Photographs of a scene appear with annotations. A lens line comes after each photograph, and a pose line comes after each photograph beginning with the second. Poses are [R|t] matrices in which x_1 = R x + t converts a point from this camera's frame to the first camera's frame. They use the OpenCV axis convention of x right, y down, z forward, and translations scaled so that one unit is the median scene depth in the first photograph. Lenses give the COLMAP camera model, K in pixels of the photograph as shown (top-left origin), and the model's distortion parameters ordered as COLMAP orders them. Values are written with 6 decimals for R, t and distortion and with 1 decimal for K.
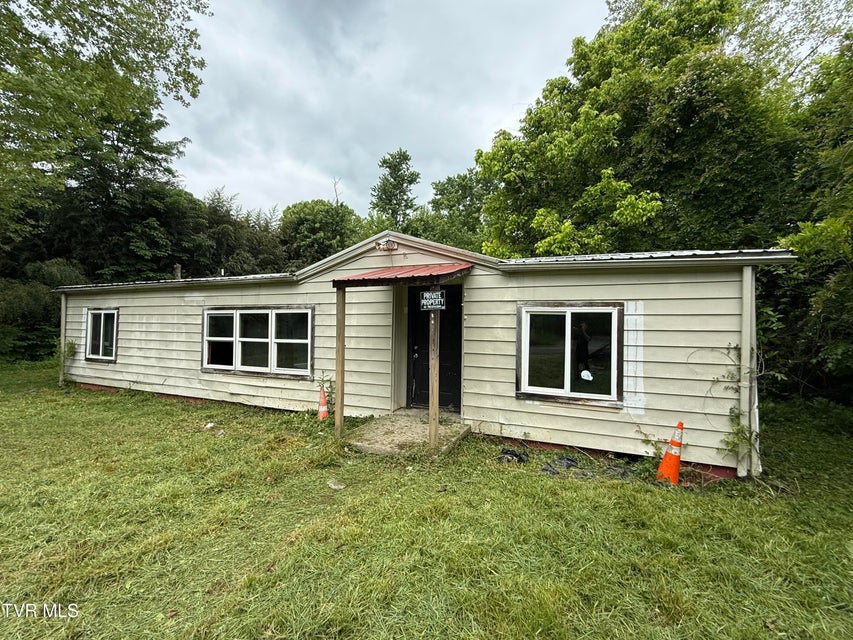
lens RADIAL K [[362.7, 0, 426.5], [0, 362.7, 320.0], [0, 0, 1]] dist [0.001216, 0.000051]
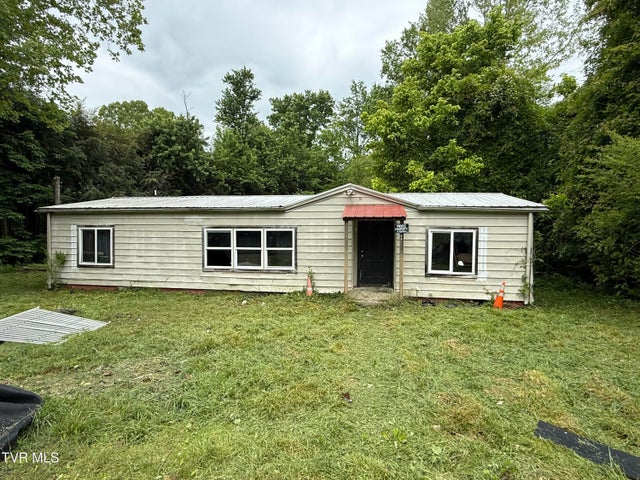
lens RADIAL K [[351.4, 0, 320.0], [0, 351.4, 240.0], [0, 0, 1]] dist [0.001018, 0.000345]
pose [[0.974653, -0.013808, 0.223295, -0.498799], [0.003076, 0.998826, 0.048337, -0.049032], [-0.223701, -0.046425, 0.973552, -0.477597]]
